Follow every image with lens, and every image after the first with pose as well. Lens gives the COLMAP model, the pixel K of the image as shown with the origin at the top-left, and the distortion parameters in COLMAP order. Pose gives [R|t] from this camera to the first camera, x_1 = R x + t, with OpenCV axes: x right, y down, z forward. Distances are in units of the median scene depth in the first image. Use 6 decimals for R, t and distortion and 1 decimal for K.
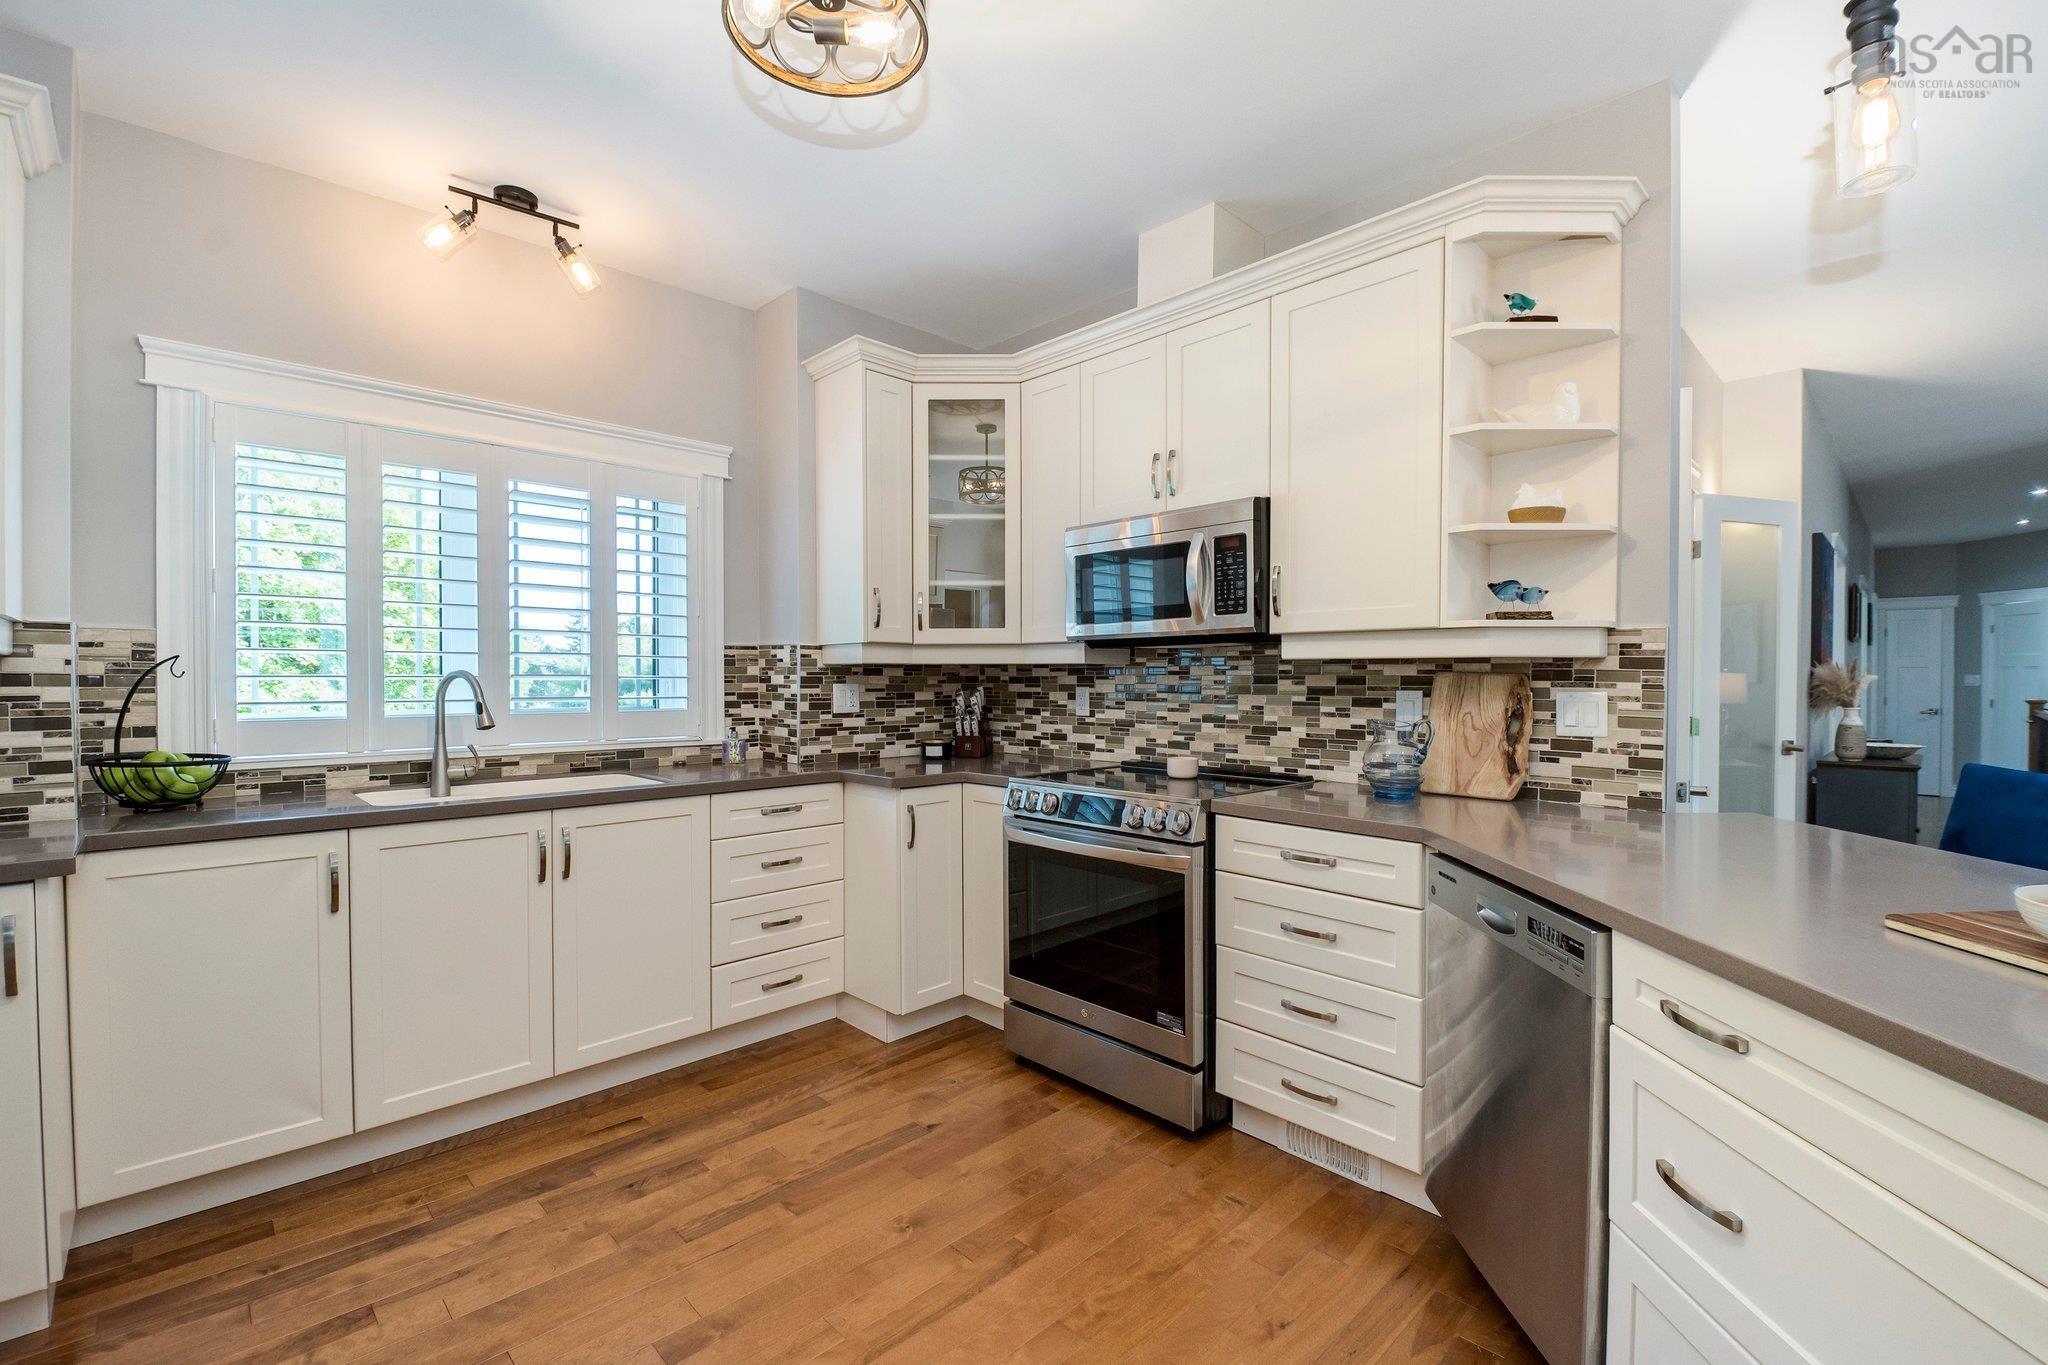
lens RADIAL K [[883.3, 0, 1042.8], [0, 883.3, 690.3], [0, 0, 1]] dist [0.021174, -0.021973]
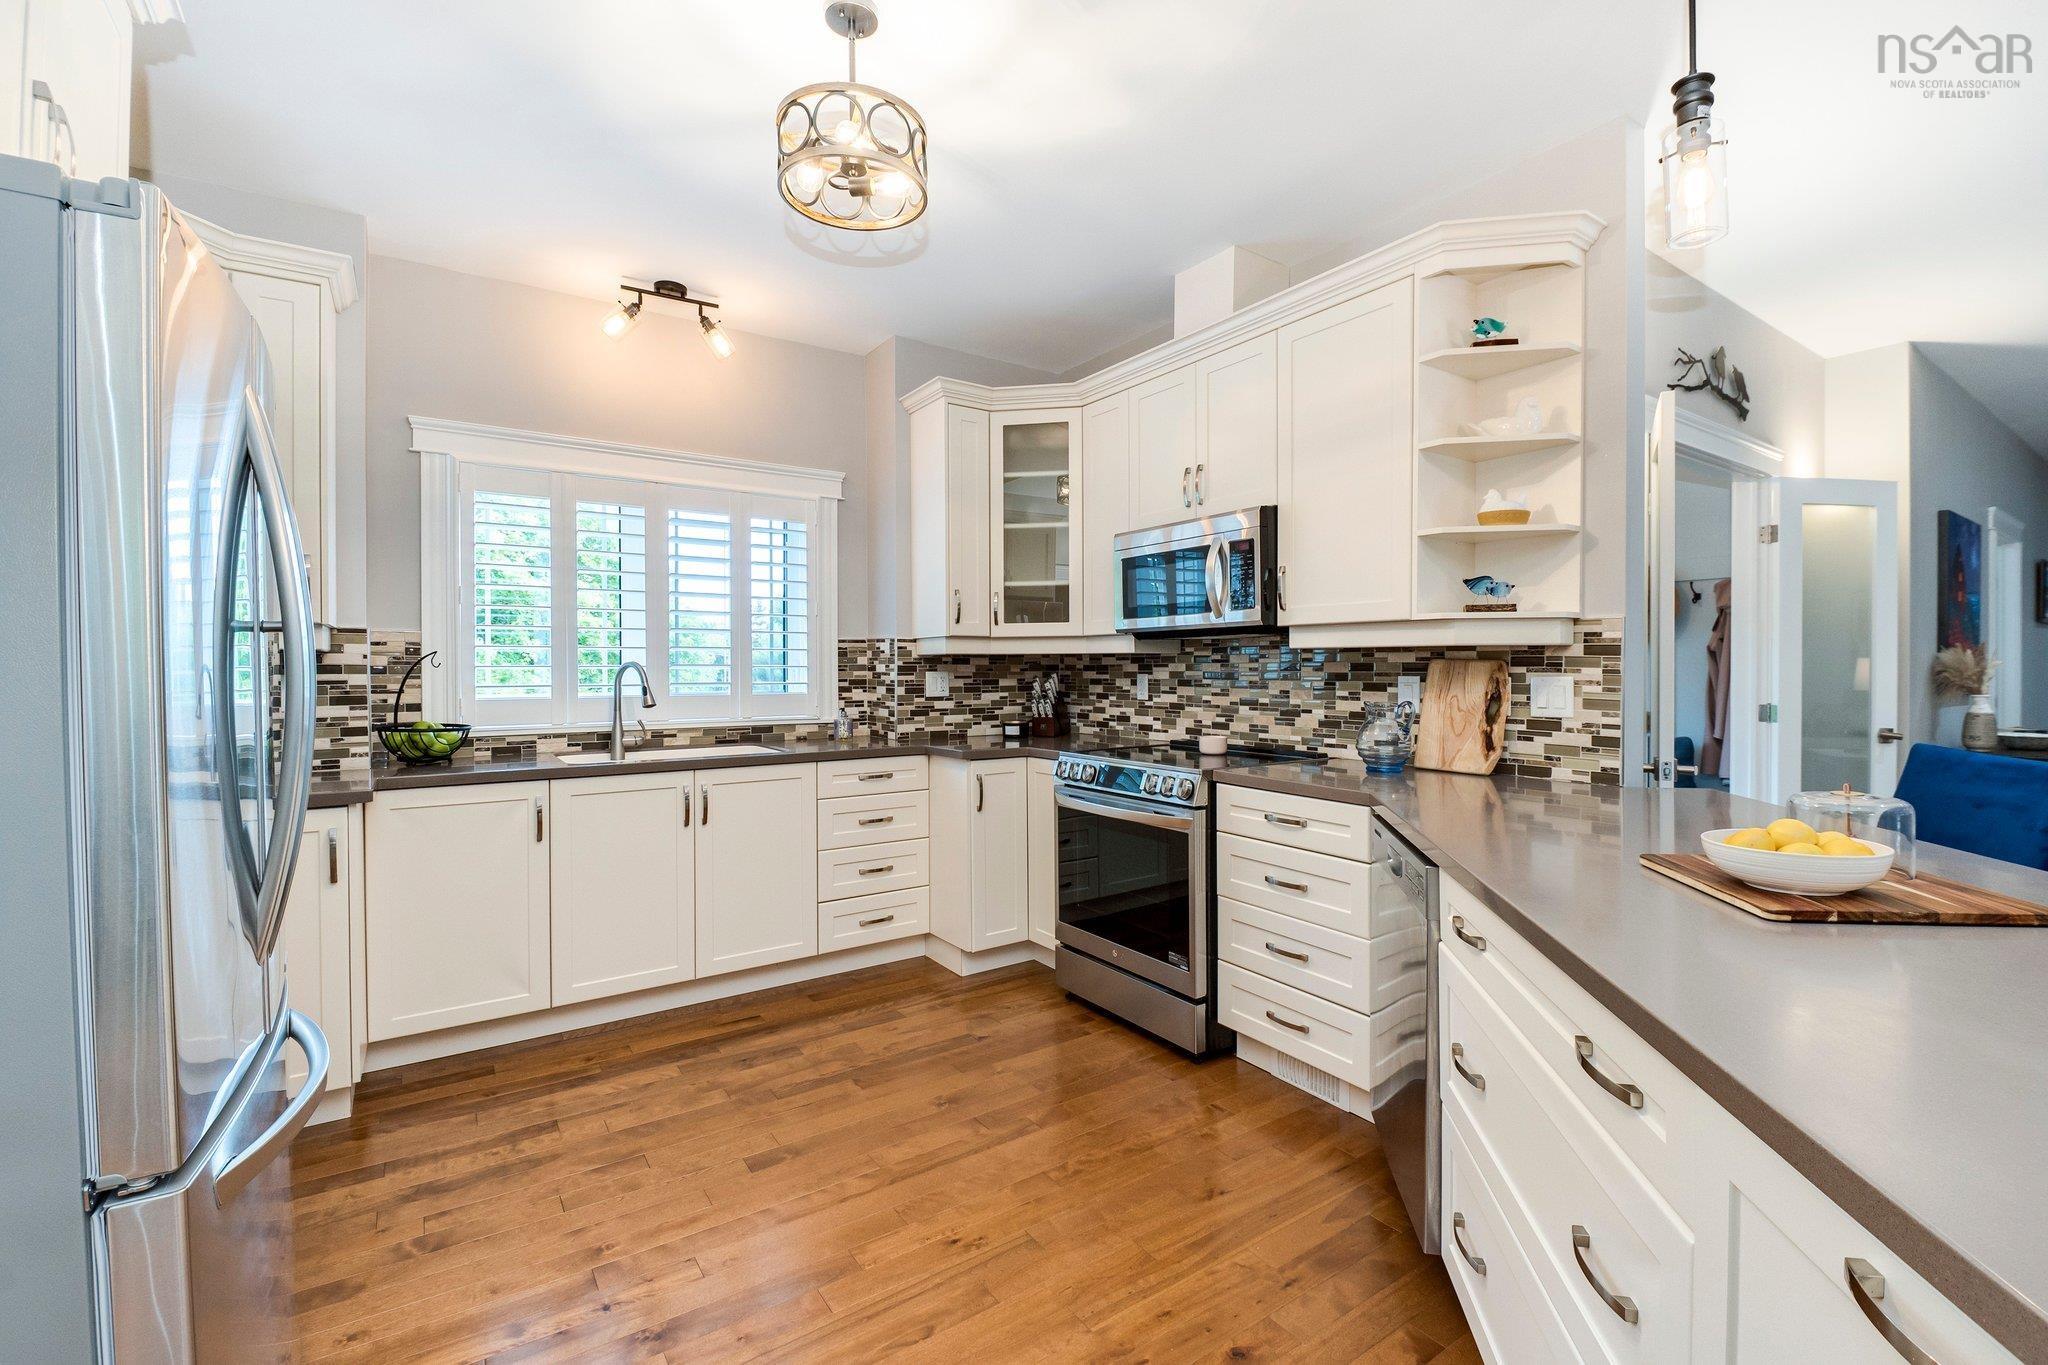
lens RADIAL K [[889.6, 0, 1049.0], [0, 889.6, 677.3], [0, 0, 1]] dist [0.023560, -0.022399]
pose [[0.985228, -0.001355, -0.171241, 0.149591], [0.000913, 0.999996, -0.002660, 0.004172], [0.171244, 0.002465, 0.985226, -0.157437]]
